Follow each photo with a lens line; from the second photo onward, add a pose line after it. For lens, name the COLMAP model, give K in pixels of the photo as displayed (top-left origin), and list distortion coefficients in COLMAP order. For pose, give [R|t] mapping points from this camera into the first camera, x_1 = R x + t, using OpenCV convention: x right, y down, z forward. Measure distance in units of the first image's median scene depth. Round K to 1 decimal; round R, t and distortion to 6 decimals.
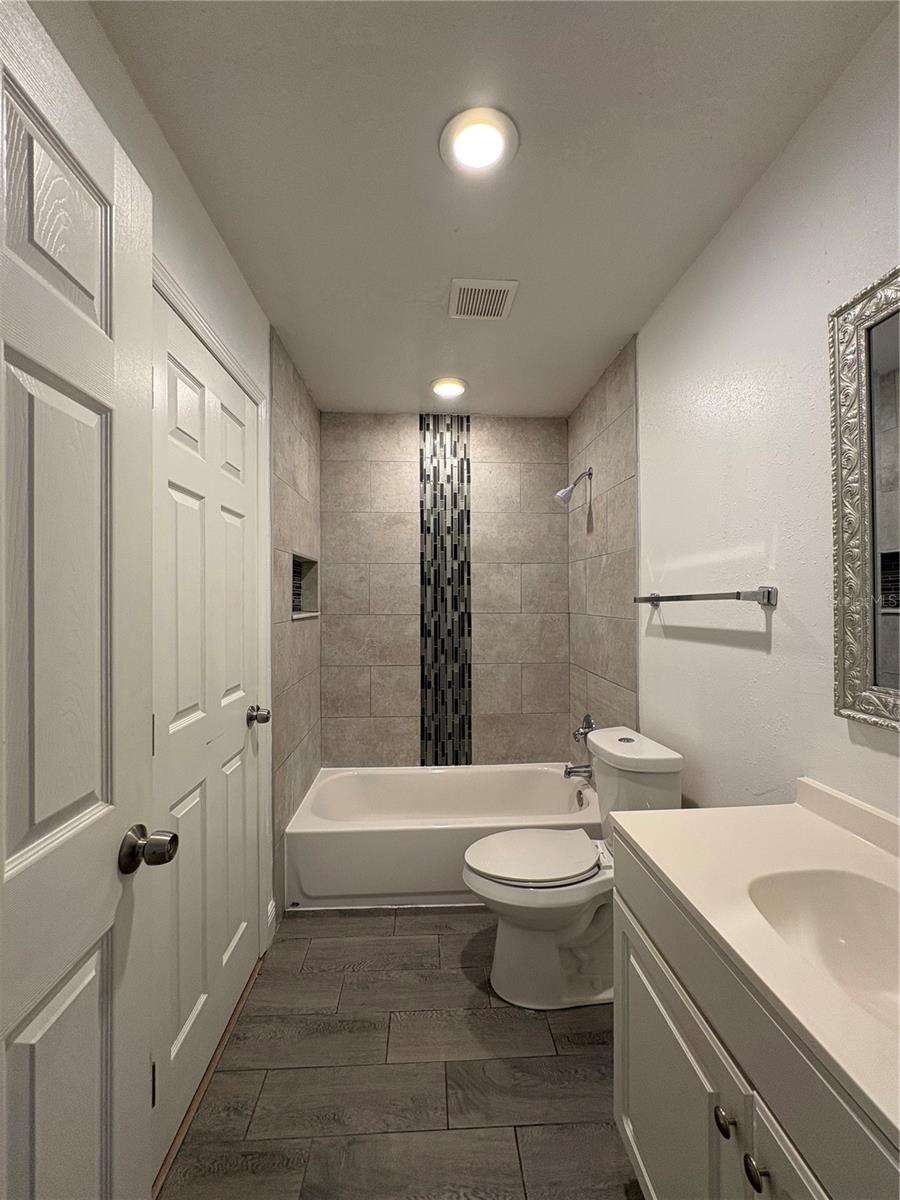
lens RADIAL K [[477.2, 0, 449.5], [0, 477.2, 600.3], [0, 0, 1]] dist [-0.000110, 0.000440]
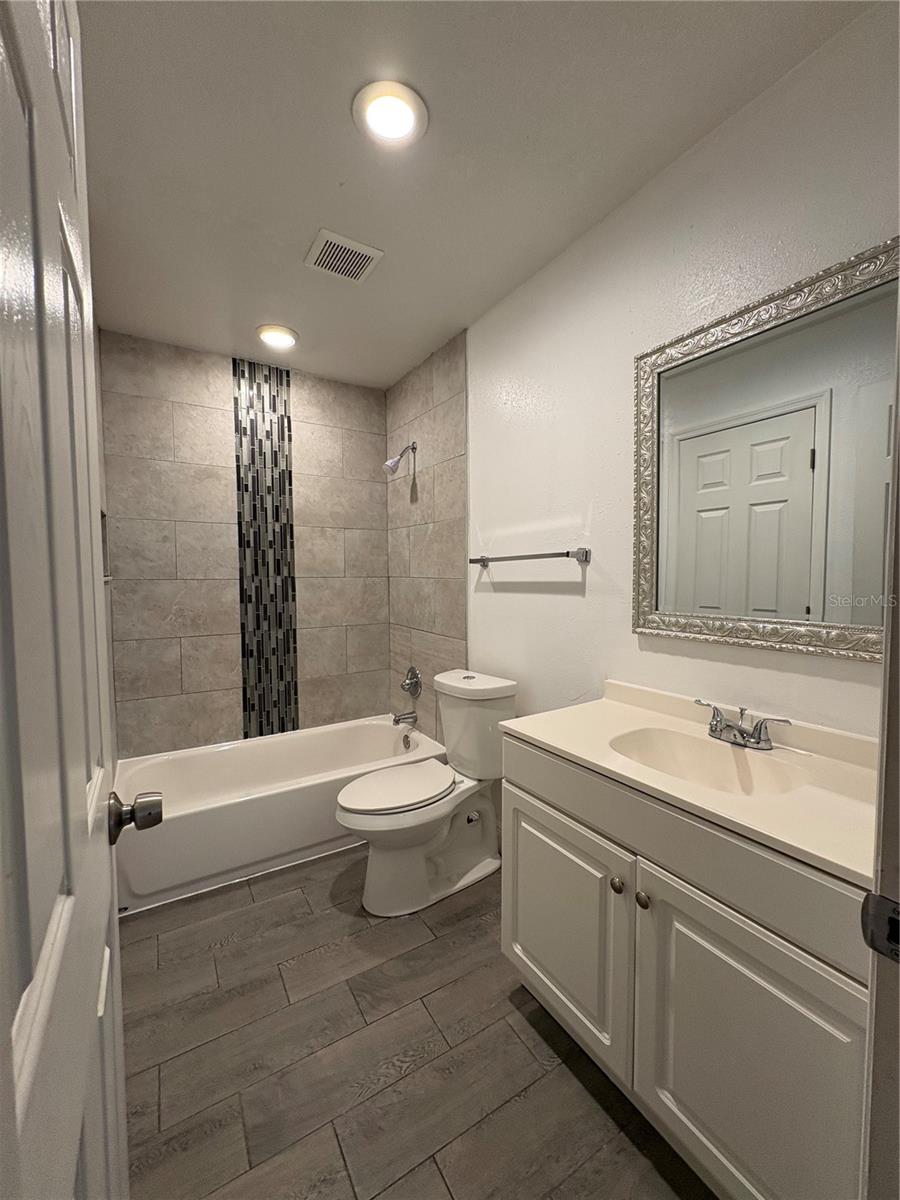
lens RADIAL K [[477.2, 0, 449.8], [0, 477.2, 599.7], [0, 0, 1]] dist [-0.000110, 0.000440]
pose [[0.881660, -0.027443, 0.471087, -0.202478], [0.001166, 0.998431, 0.055981, 0.026615], [-0.471884, -0.048807, 0.880309, -0.020346]]
